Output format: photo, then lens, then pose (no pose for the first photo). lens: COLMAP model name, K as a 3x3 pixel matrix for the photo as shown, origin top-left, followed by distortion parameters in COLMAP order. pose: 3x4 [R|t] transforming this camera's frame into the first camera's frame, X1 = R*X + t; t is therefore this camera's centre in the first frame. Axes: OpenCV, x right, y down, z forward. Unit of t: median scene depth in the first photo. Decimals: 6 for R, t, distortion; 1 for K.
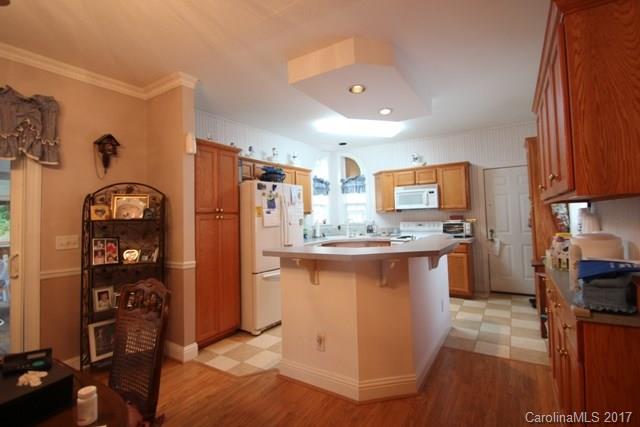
lens RADIAL K [[299.1, 0, 328.4], [0, 299.1, 204.0], [0, 0, 1]] dist [0.016283, -0.018379]
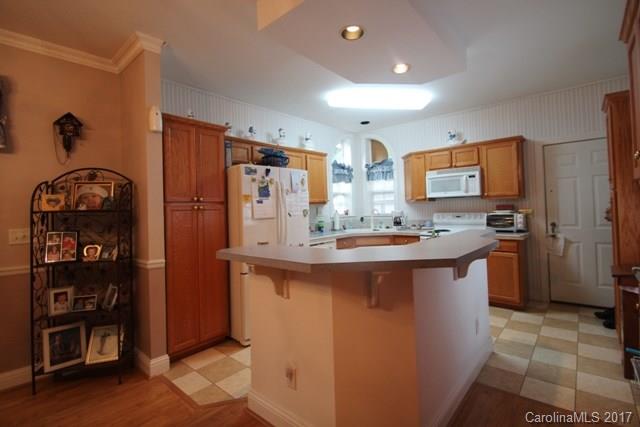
lens RADIAL K [[299.1, 0, 328.4], [0, 299.1, 204.0], [0, 0, 1]] dist [0.016283, -0.018379]
pose [[0.988493, -0.004095, -0.151211, 0.116227], [0.008847, 0.999487, 0.030770, 0.010038], [0.151007, -0.031754, 0.988023, 0.195335]]
